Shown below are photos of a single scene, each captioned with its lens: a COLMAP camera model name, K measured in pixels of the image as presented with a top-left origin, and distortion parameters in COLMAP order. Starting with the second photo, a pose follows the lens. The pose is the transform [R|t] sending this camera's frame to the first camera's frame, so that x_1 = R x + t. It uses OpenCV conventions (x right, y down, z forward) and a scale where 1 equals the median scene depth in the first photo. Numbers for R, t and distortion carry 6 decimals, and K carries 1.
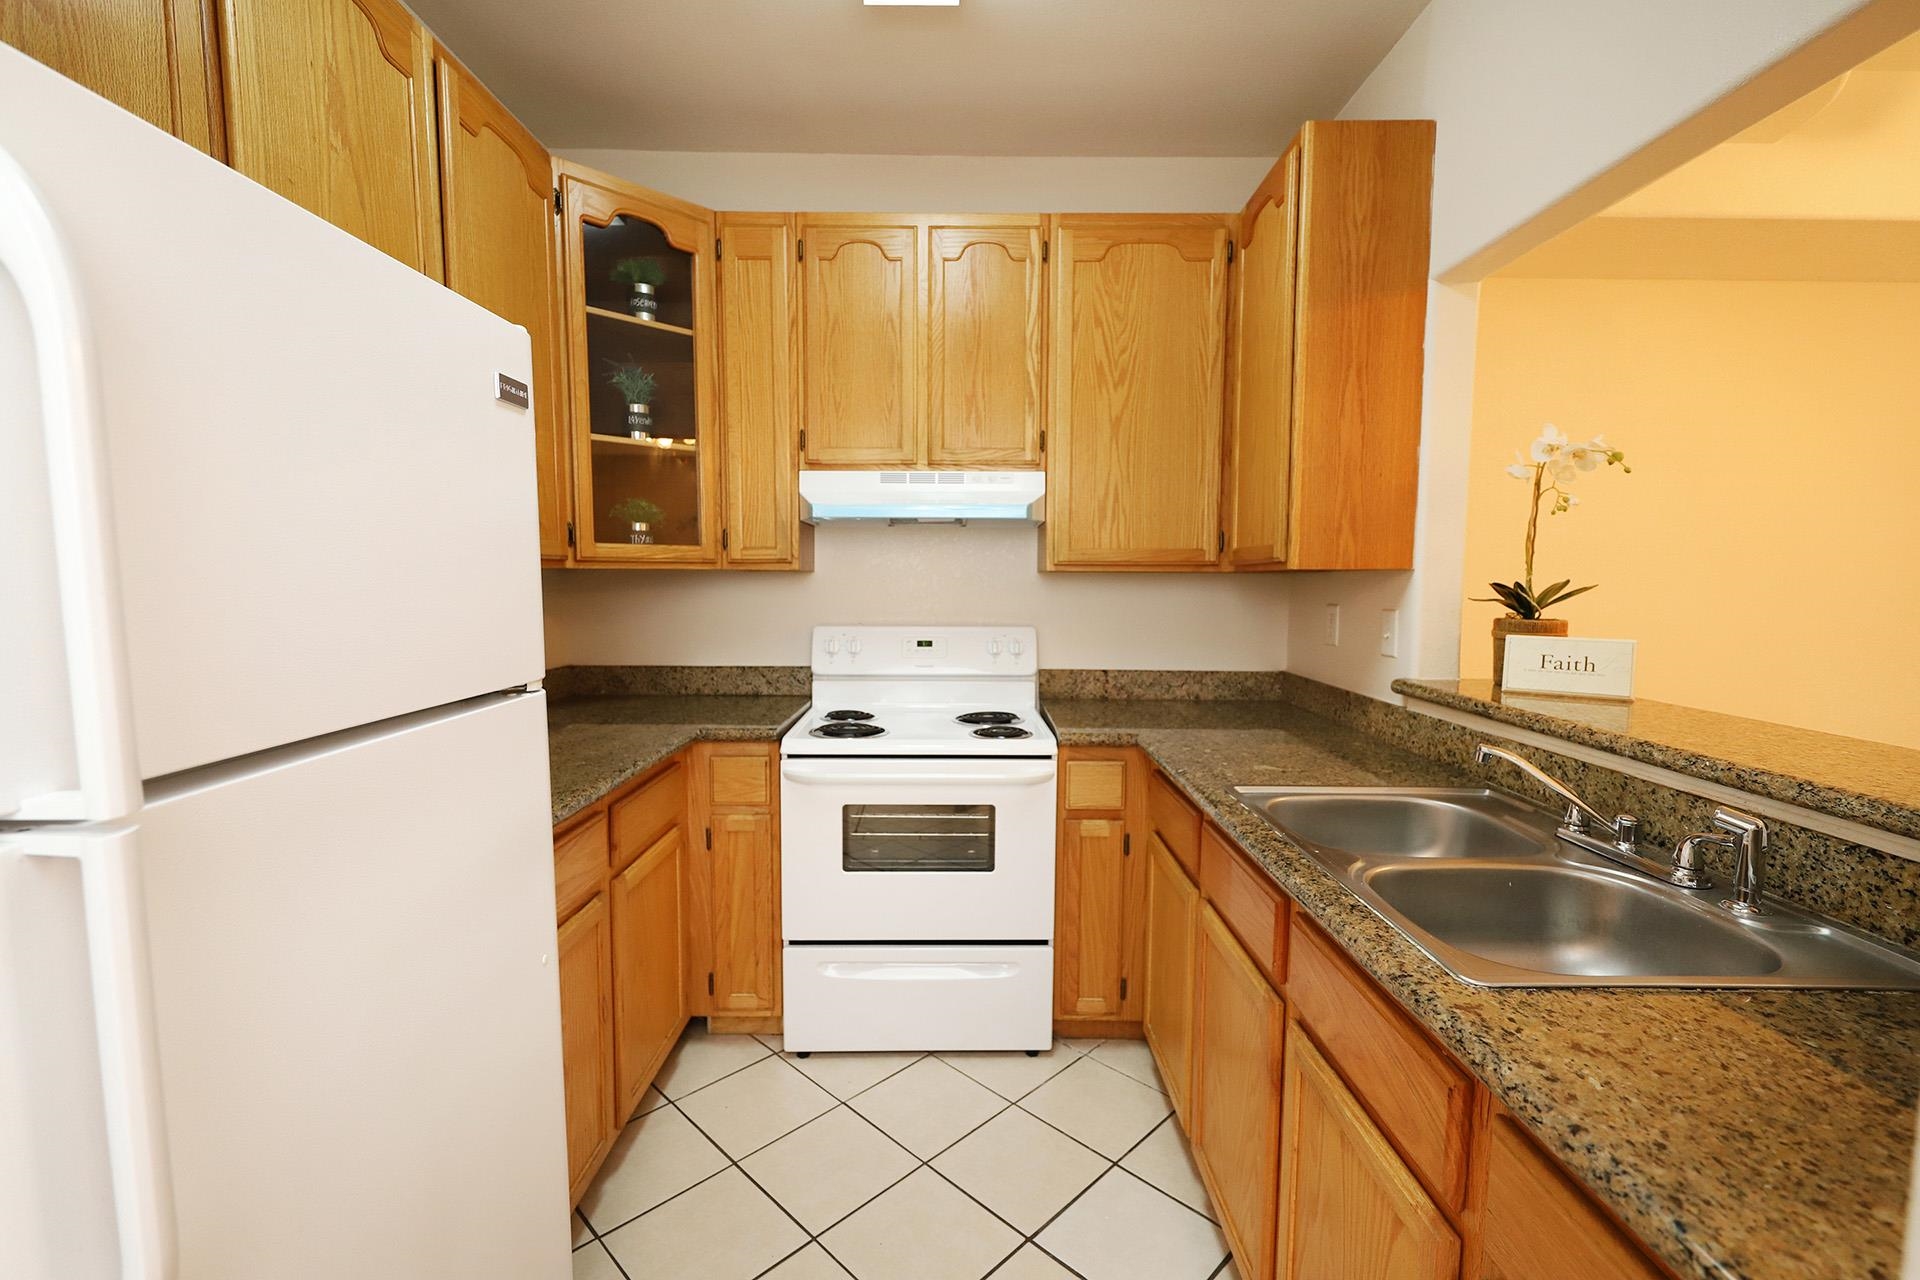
lens RADIAL K [[829.8, 0, 962.1], [0, 829.8, 642.6], [0, 0, 1]] dist [0.019435, -0.008249]
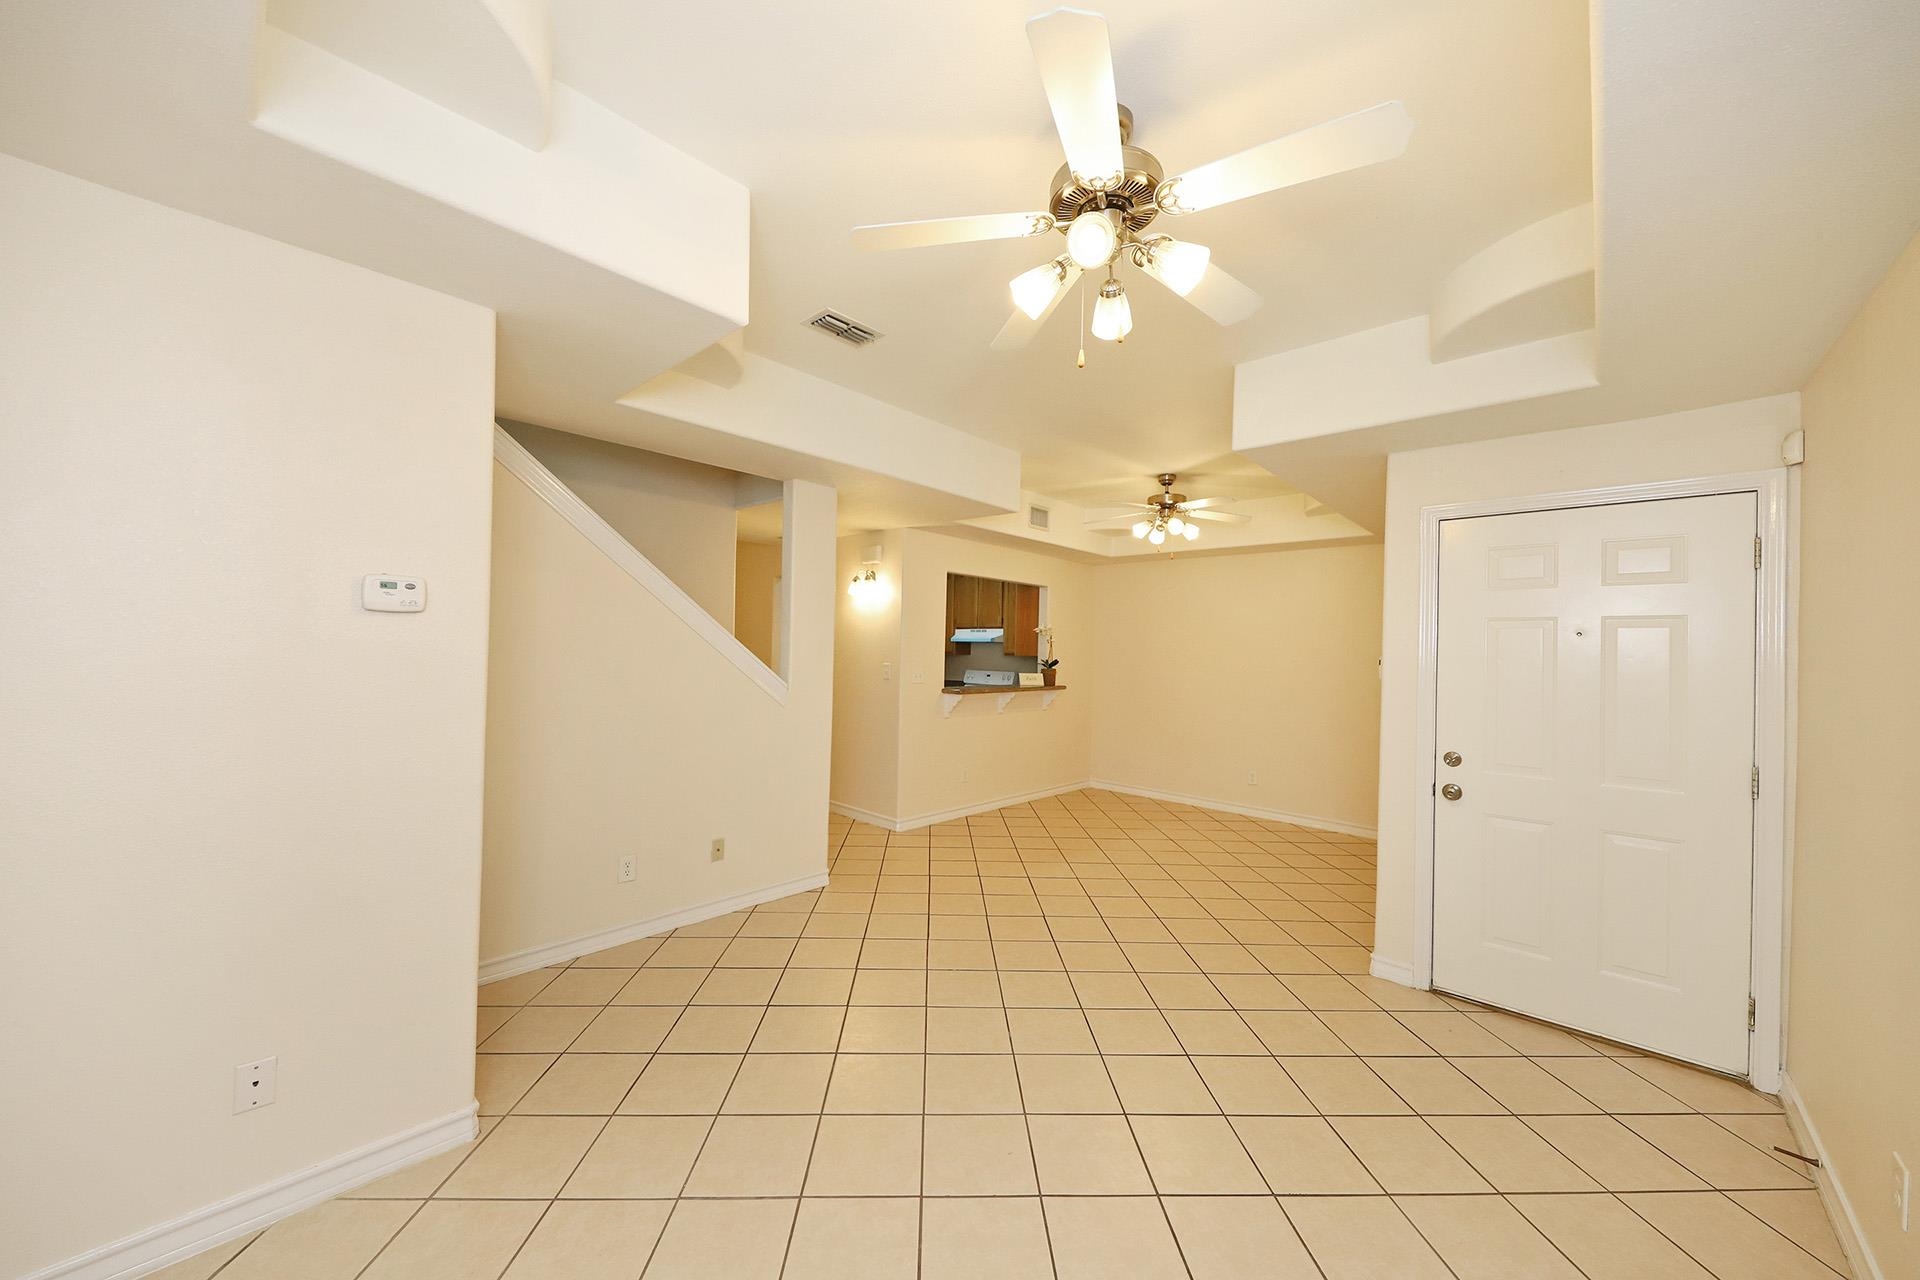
lens RADIAL K [[679.6, 0, 960.0], [0, 679.6, 640.0], [0, 0, 1]] dist [0.000073, 0.000000]
pose [[0.729667, 0.000402, -0.683803, 2.212177], [-0.076161, 0.993826, -0.080684, 0.112853], [0.679548, 0.110952, 0.725192, -1.445184]]
